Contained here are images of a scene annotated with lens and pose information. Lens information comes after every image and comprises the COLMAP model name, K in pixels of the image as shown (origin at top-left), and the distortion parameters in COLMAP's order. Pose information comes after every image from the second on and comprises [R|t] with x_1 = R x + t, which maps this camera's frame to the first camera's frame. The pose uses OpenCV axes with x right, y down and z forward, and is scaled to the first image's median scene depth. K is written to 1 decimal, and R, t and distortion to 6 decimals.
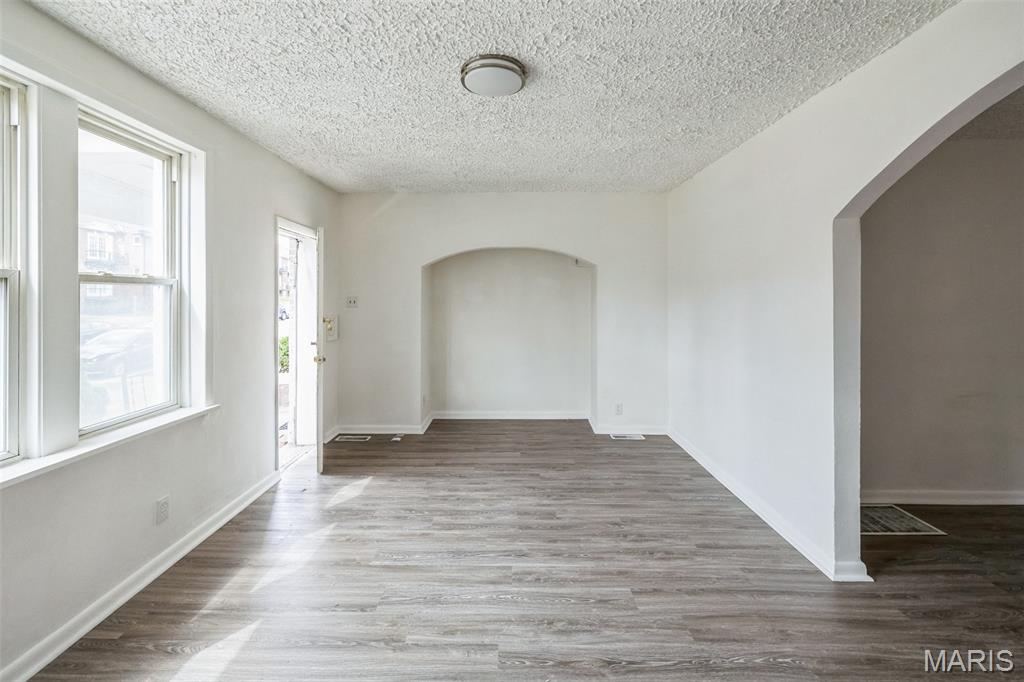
lens RADIAL K [[437.8, 0, 509.9], [0, 437.8, 298.9], [0, 0, 1]] dist [0.000597, 0.000075]
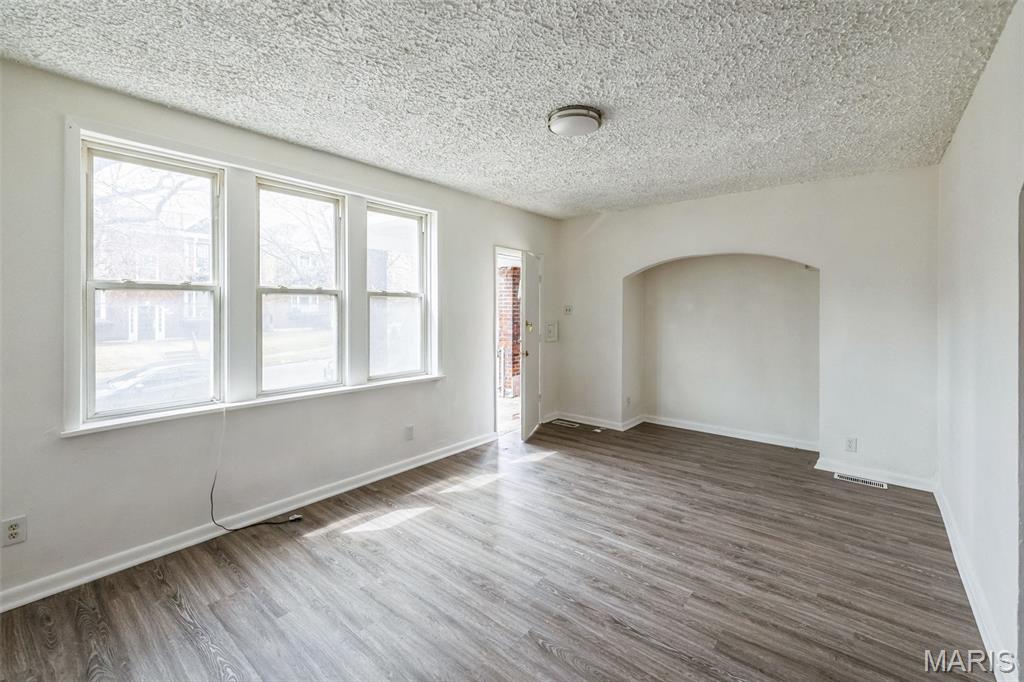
lens RADIAL K [[433.7, 0, 507.7], [0, 433.7, 314.1], [0, 0, 1]] dist [-0.000252, -0.000322]
pose [[0.777893, 0.013804, -0.628245, 0.448869], [-0.006908, 0.999886, 0.013416, 0.006659], [0.628359, -0.006097, 0.777900, -0.037095]]
